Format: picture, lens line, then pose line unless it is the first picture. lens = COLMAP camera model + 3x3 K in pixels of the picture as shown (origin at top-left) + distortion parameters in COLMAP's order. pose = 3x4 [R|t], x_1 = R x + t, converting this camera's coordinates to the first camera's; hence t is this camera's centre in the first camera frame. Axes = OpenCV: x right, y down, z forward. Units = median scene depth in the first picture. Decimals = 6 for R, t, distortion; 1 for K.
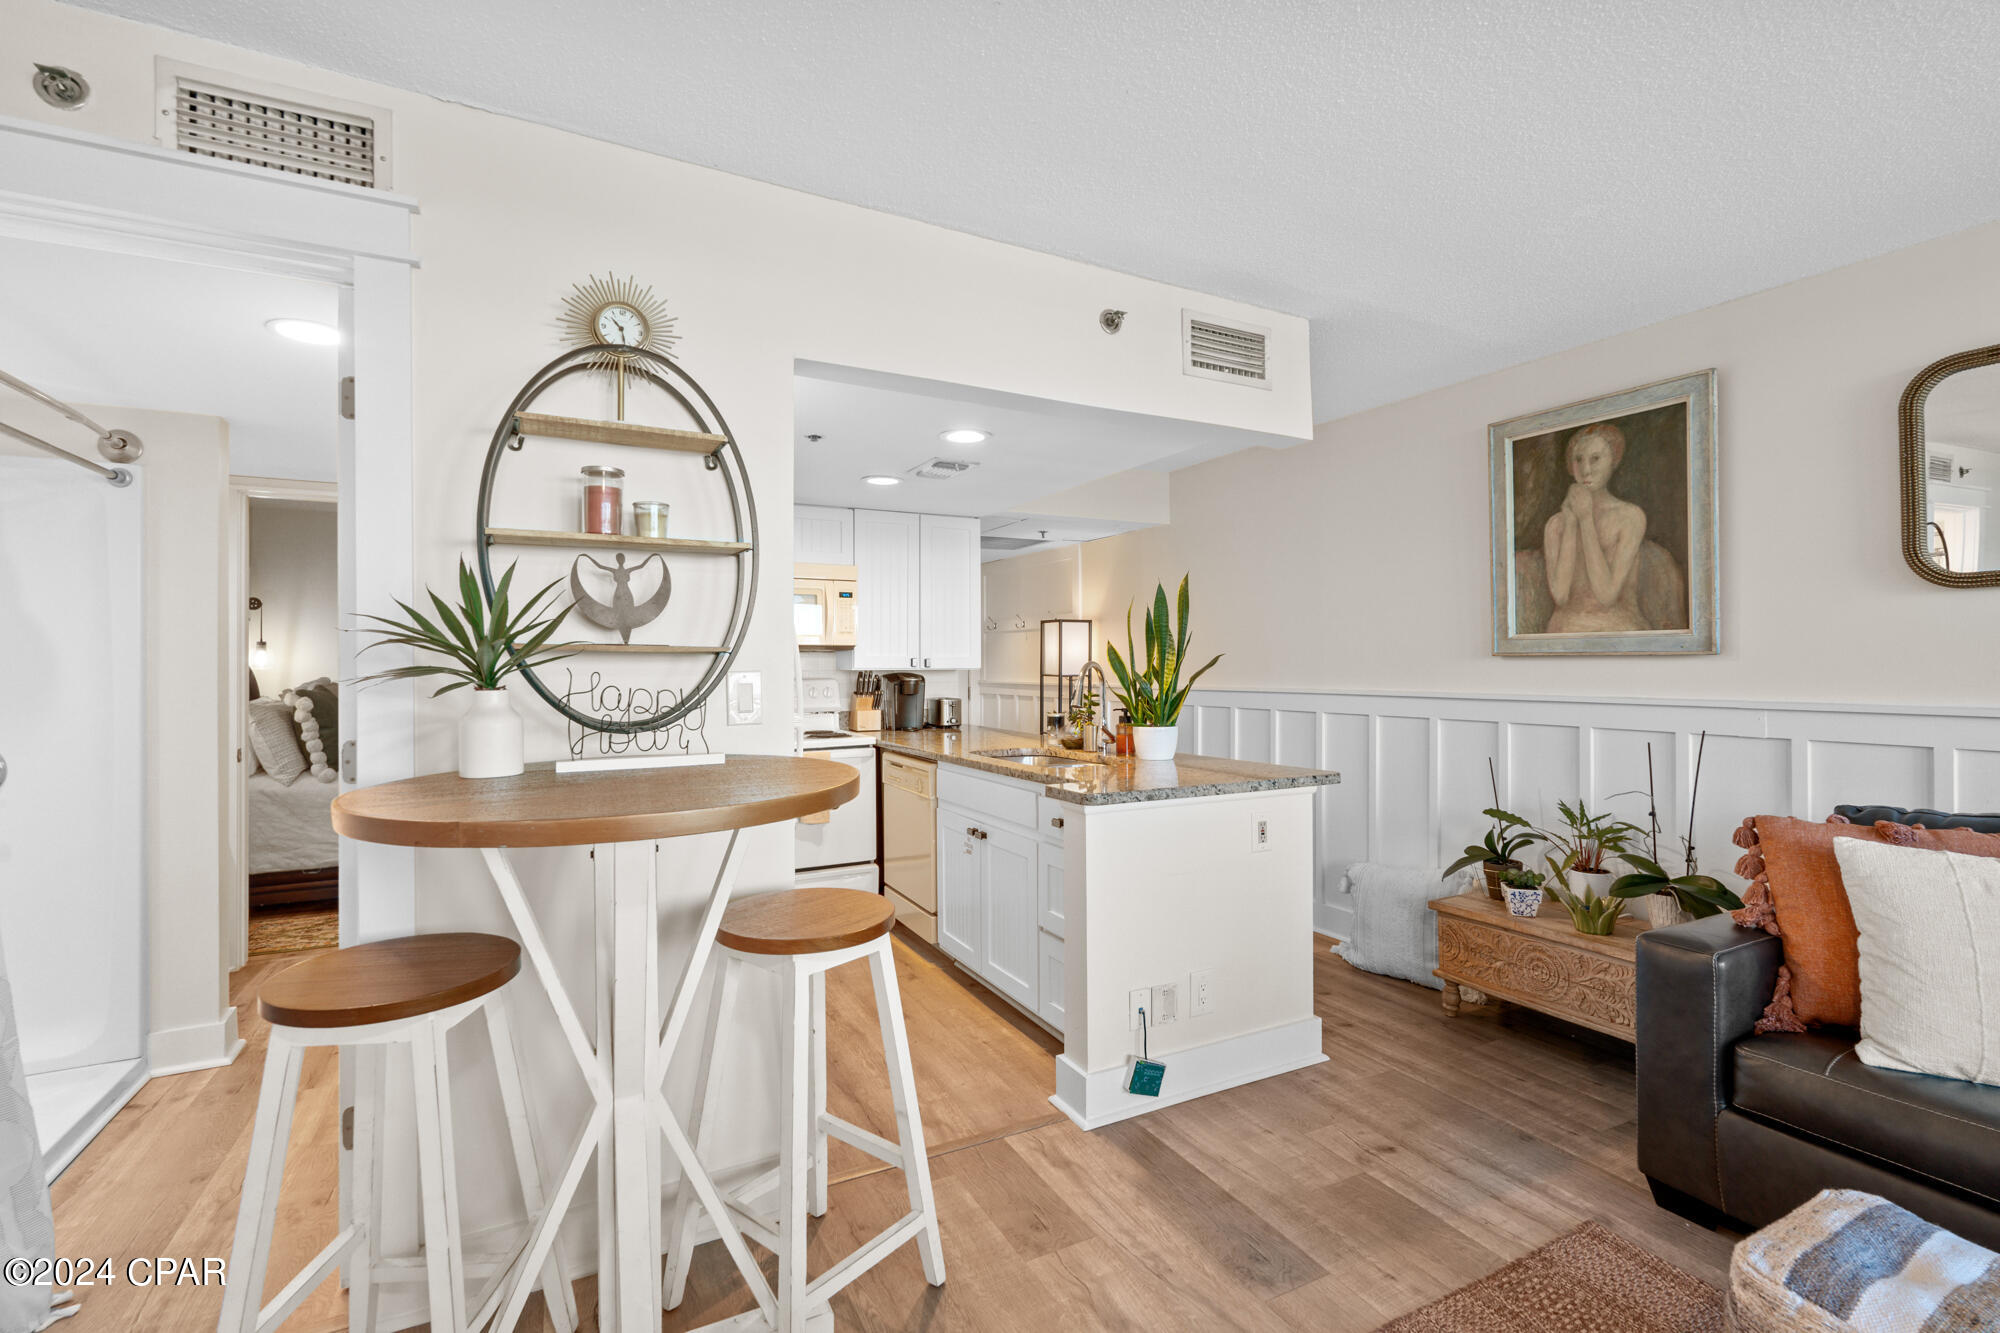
lens RADIAL K [[882.7, 0, 998.7], [0, 882.7, 653.8], [0, 0, 1]] dist [-0.003208, -0.000512]
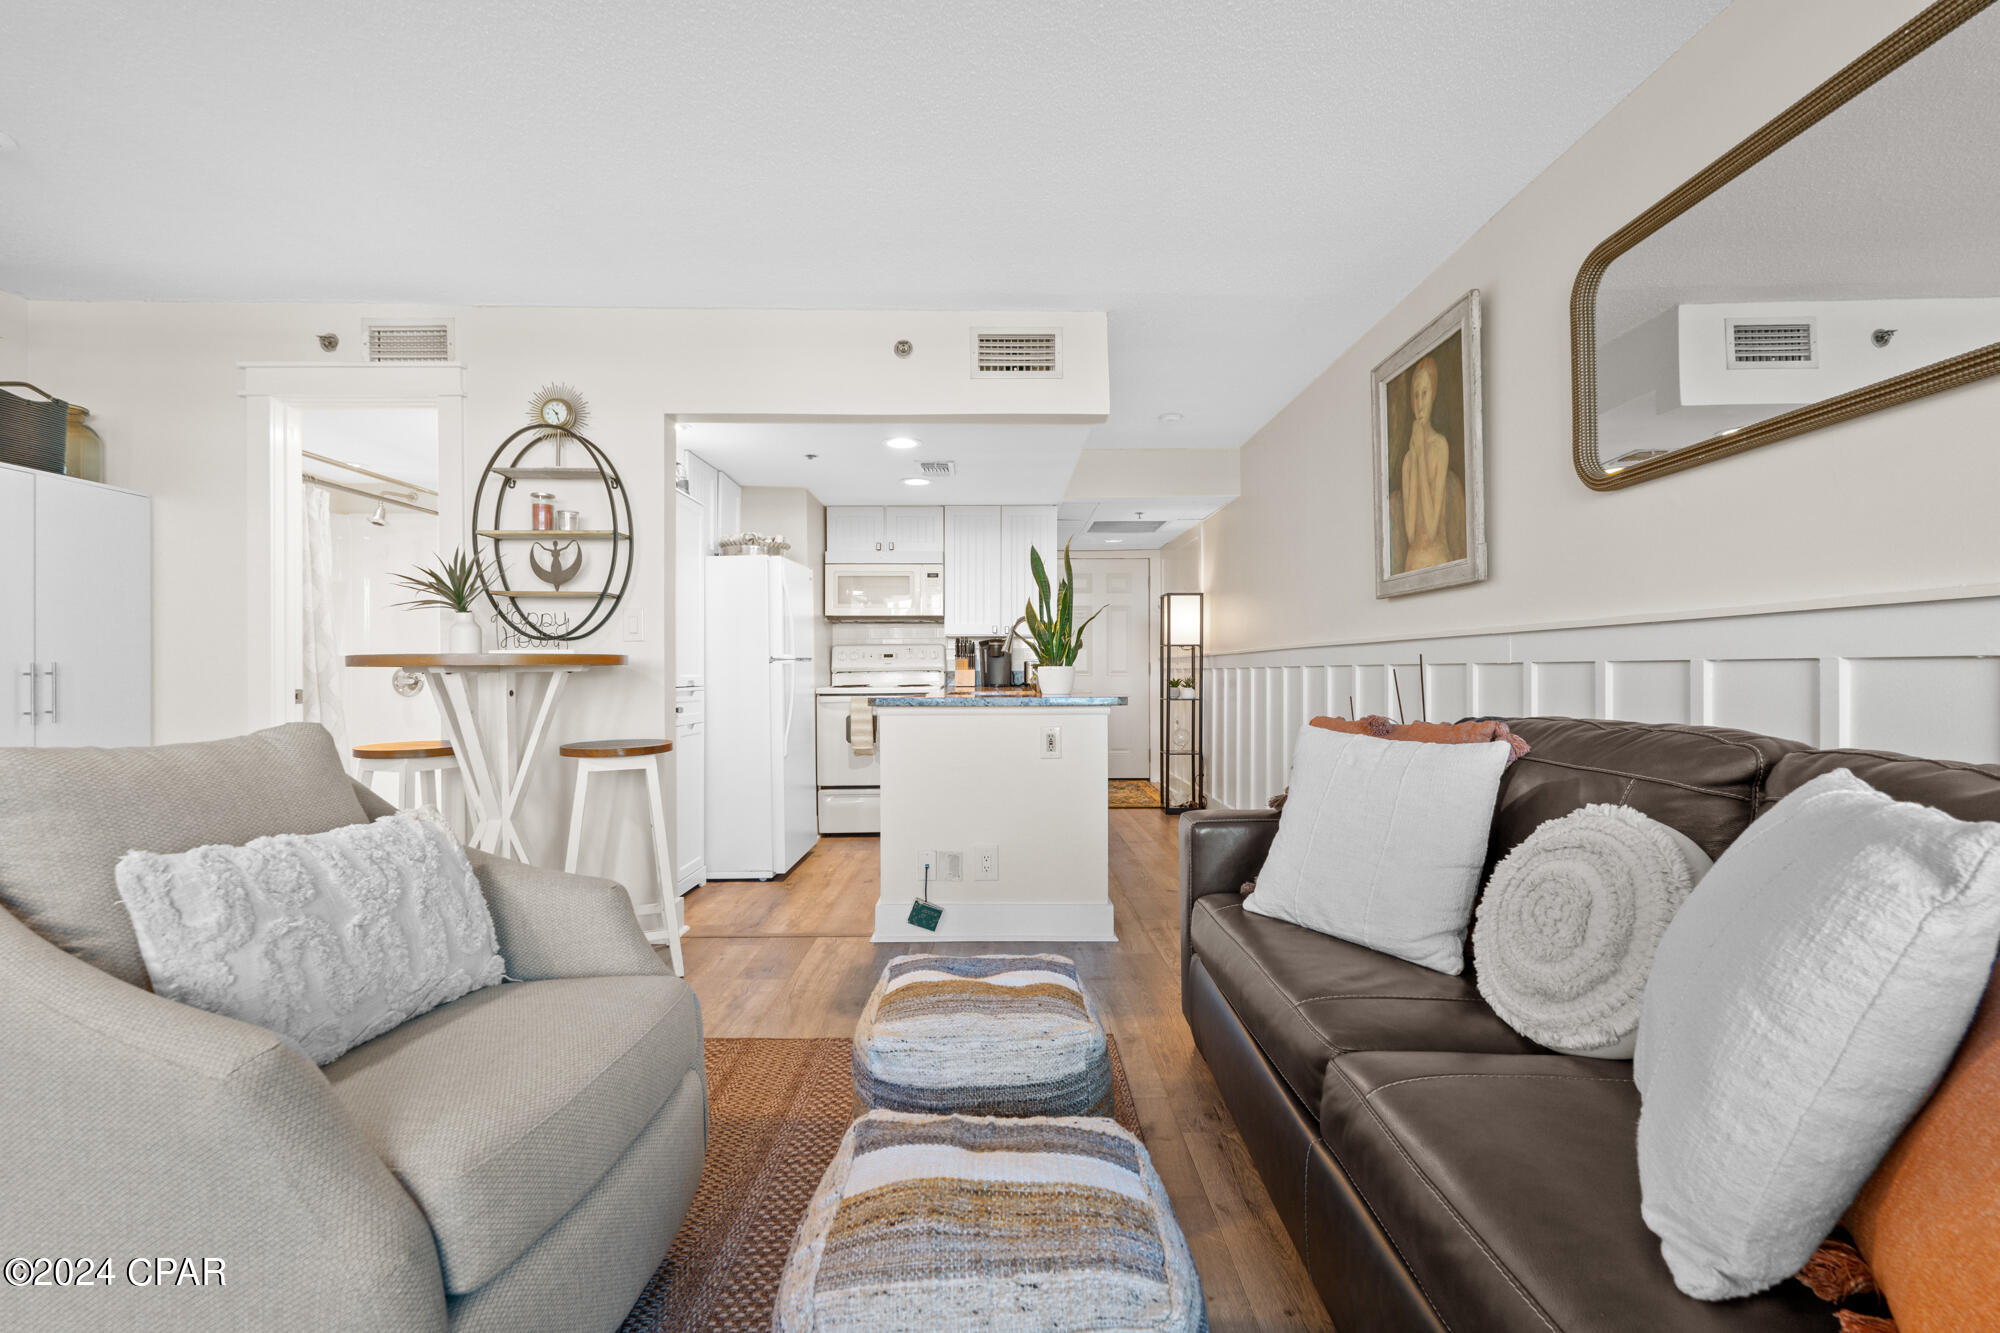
lens RADIAL K [[882.7, 0, 1003.1], [0, 882.7, 665.7], [0, 0, 1]] dist [-0.003208, -0.000512]
pose [[0.891315, -0.000903, -0.453384, 0.878161], [0.004576, 0.999965, 0.007005, 0.095908], [0.453362, -0.008318, 0.891288, -0.128989]]
